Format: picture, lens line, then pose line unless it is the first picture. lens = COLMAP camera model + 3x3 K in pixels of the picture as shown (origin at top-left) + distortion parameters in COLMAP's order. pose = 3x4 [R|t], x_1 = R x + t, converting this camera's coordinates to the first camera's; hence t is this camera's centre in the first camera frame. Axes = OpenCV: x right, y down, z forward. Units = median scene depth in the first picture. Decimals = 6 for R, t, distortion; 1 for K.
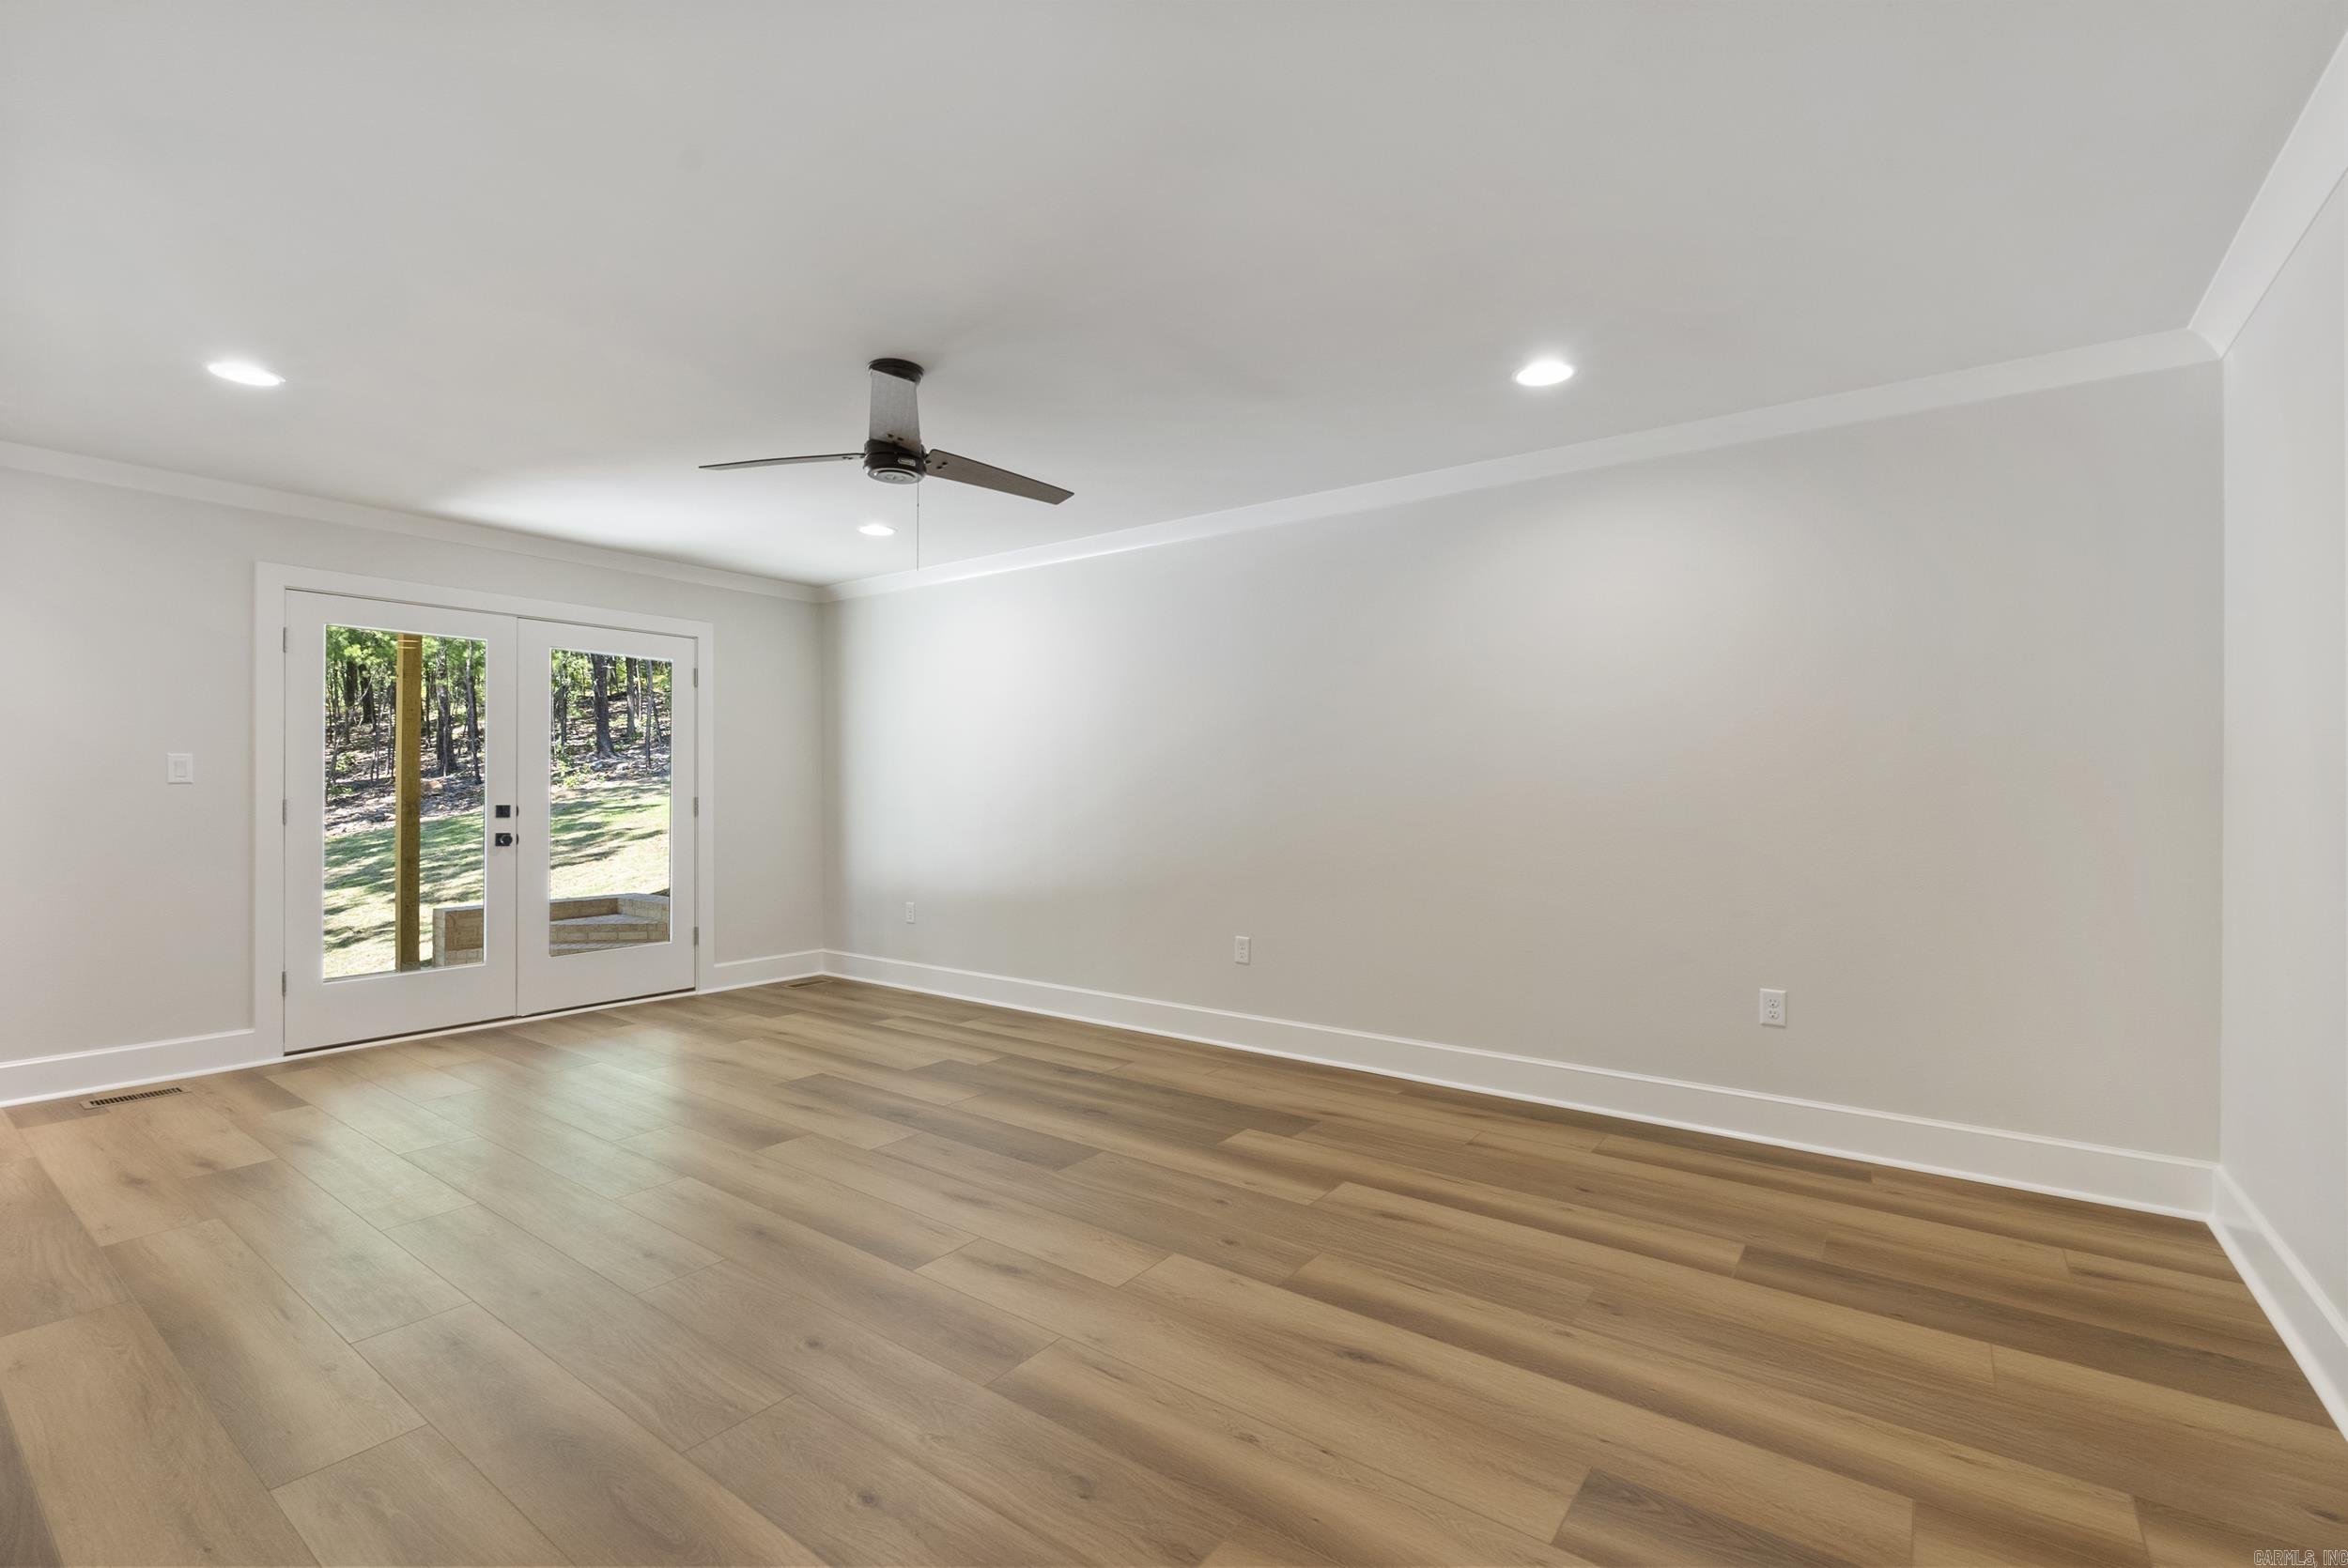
lens RADIAL K [[1034.8, 0, 1180.8], [0, 1034.8, 784.6], [0, 0, 1]] dist [-0.008085, 0.001029]
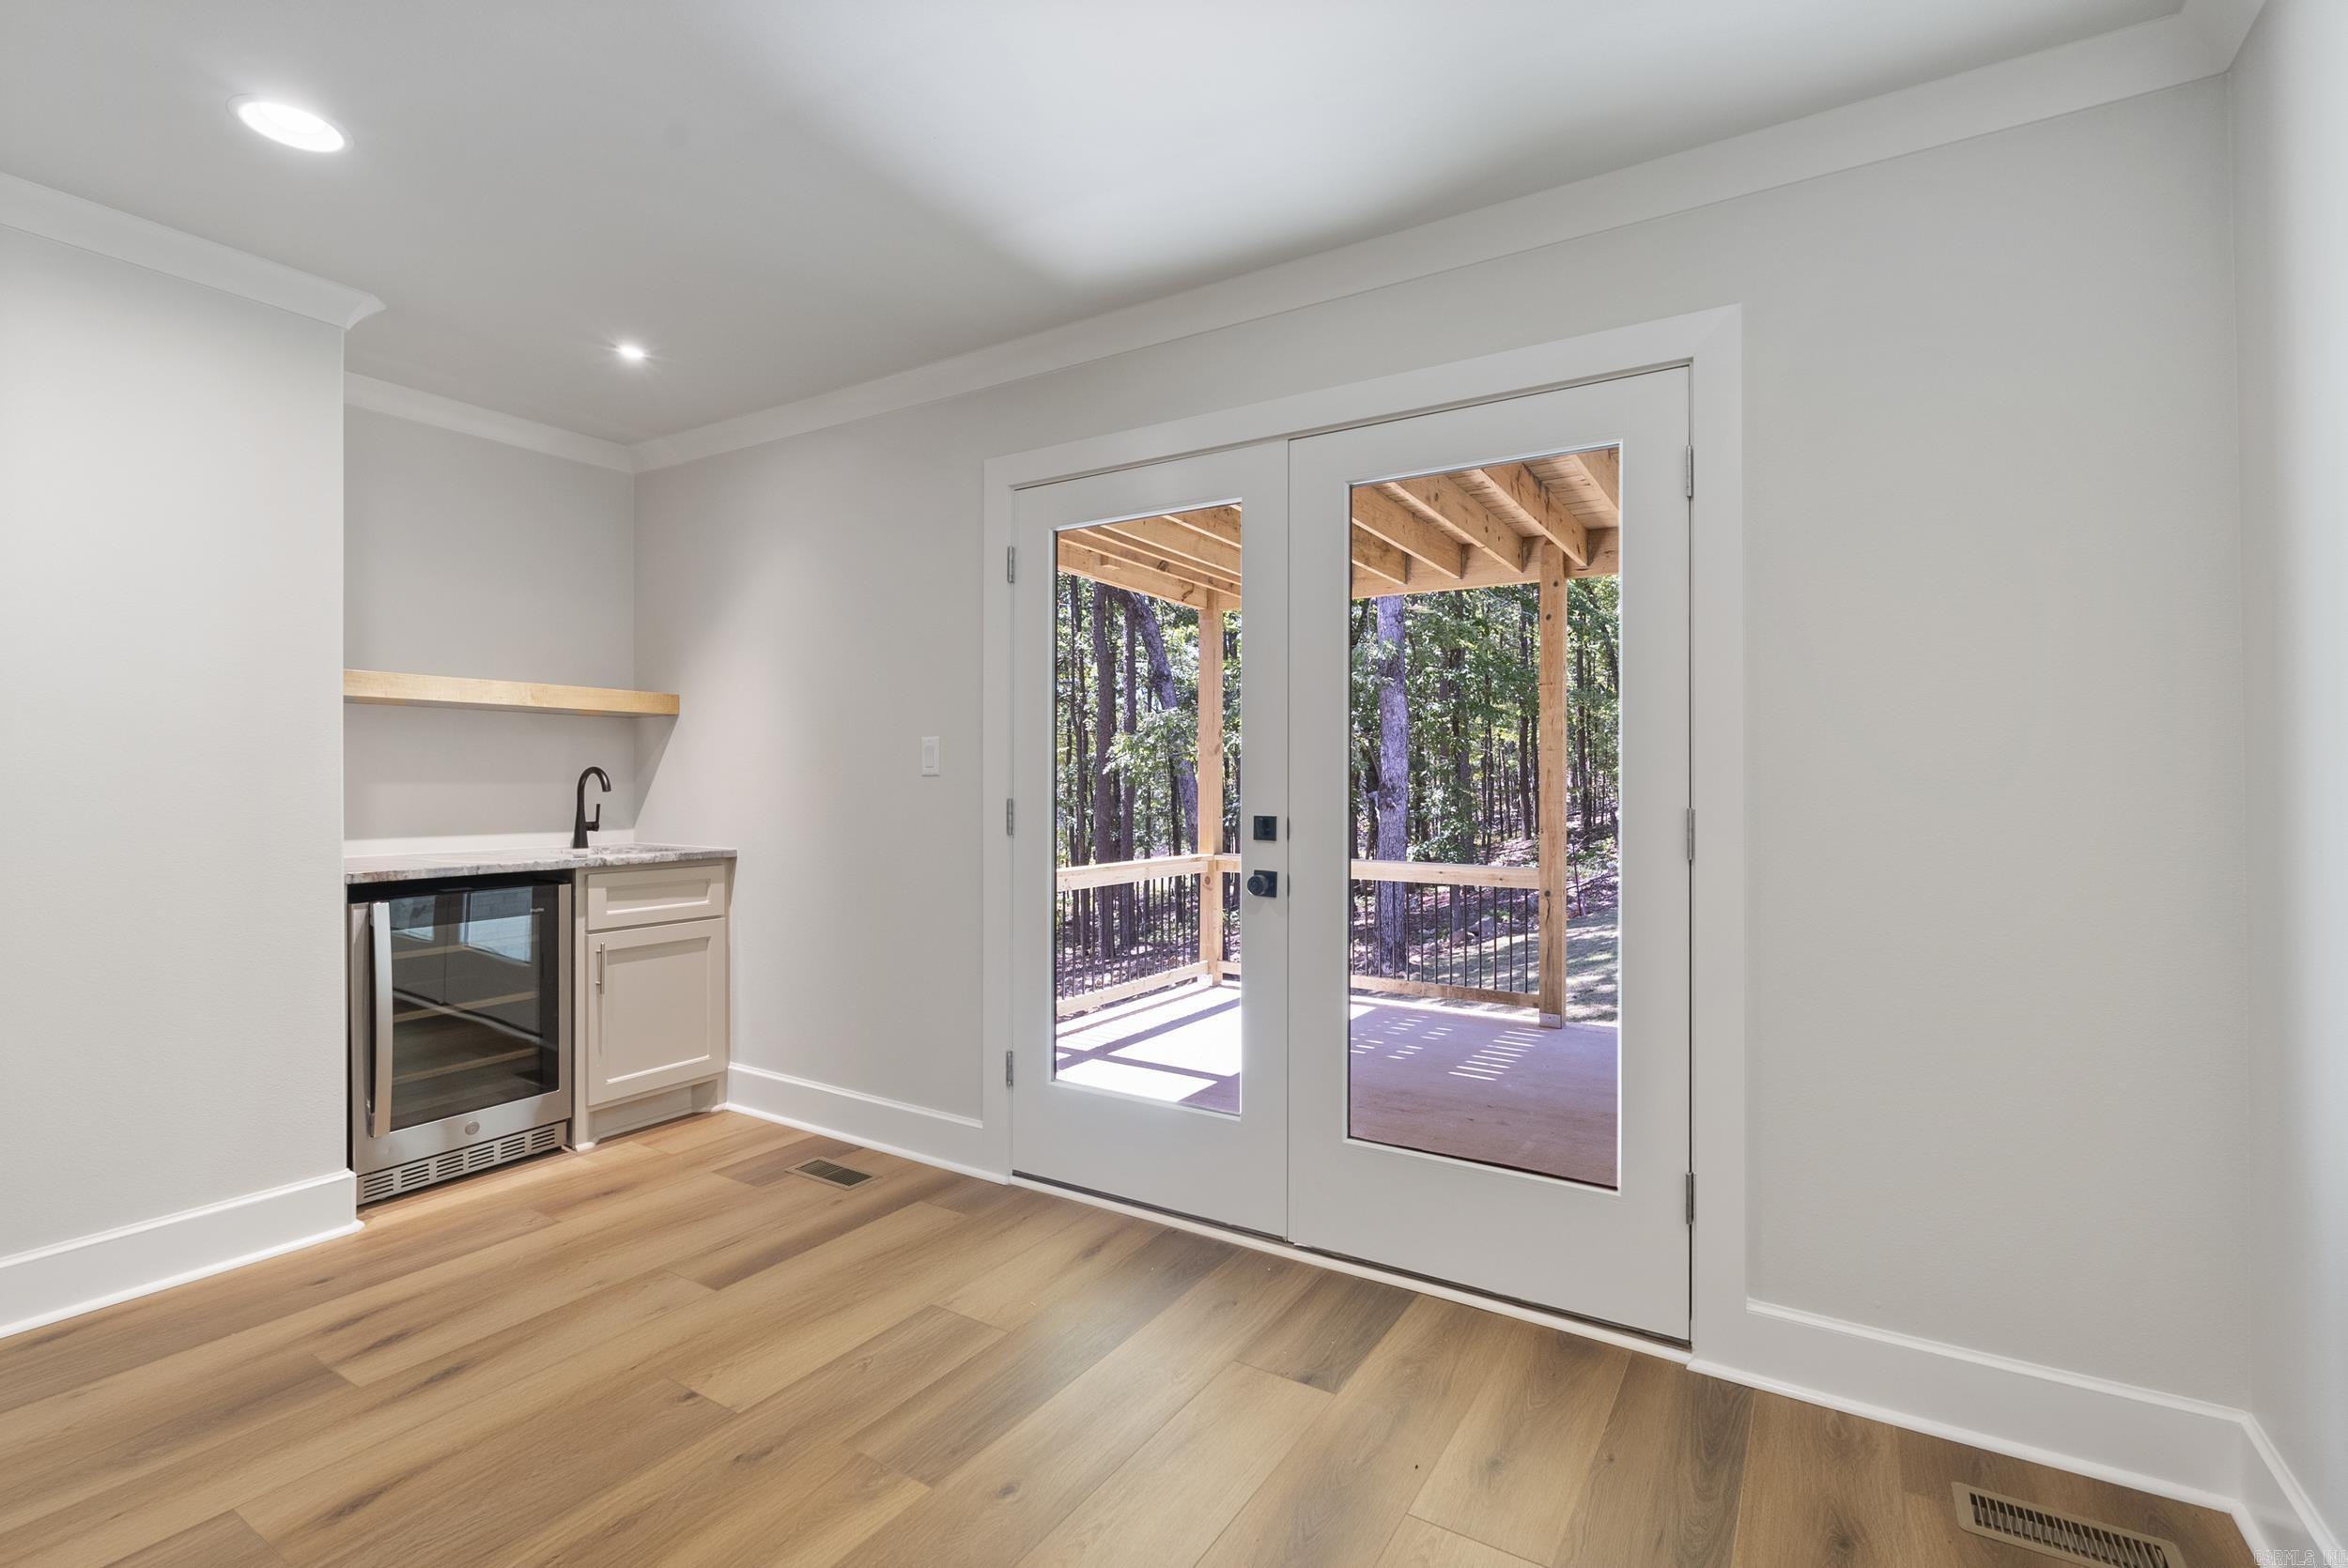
lens RADIAL K [[1034.8, 0, 1184.7], [0, 1034.8, 785.1], [0, 0, 1]] dist [-0.008085, 0.001029]
pose [[0.077545, 0.004460, -0.996979, -0.149935], [-0.000079, 0.999990, 0.004467, 0.002112], [0.996989, -0.000268, 0.077544, 0.920448]]
